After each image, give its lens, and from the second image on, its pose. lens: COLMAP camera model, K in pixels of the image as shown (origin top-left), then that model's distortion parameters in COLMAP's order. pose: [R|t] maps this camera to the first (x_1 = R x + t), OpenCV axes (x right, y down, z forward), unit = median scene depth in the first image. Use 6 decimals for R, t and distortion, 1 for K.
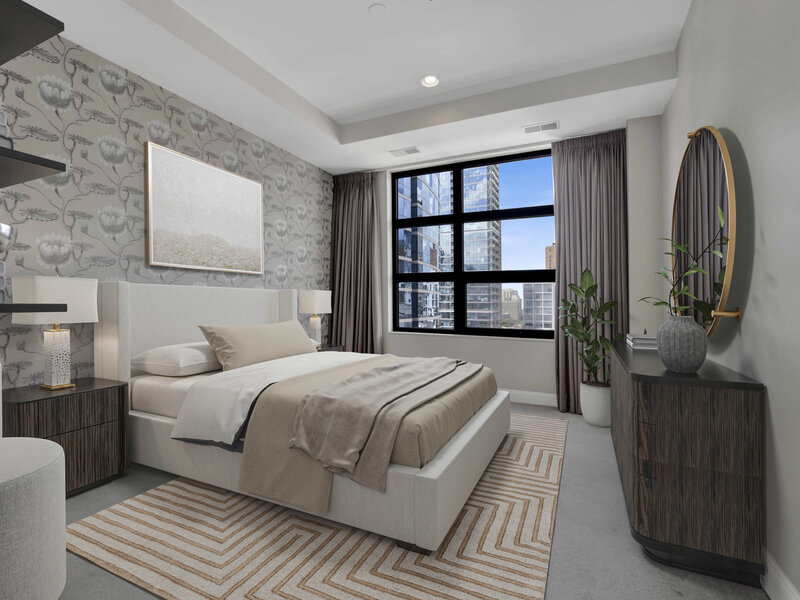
lens RADIAL K [[379.6, 0, 400.0], [0, 379.6, 300.0], [0, 0, 1]] dist [-0.021701, -0.000187]
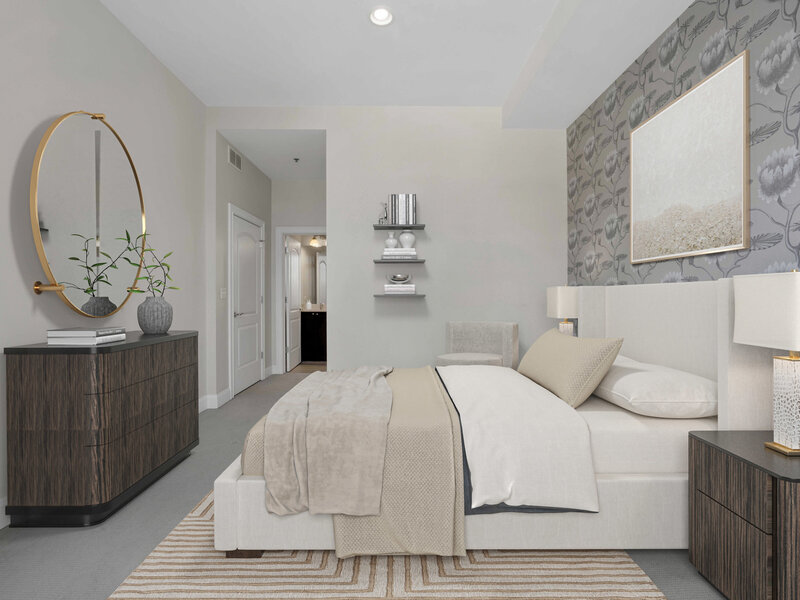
lens RADIAL K [[379.6, 0, 400.0], [0, 379.6, 300.0], [0, 0, 1]] dist [-0.021701, -0.000187]
pose [[-0.904629, 0.019559, -0.425752, 0.290688], [0.005740, 0.999415, 0.033716, -0.041018], [0.426162, 0.028057, -0.904212, 1.828629]]
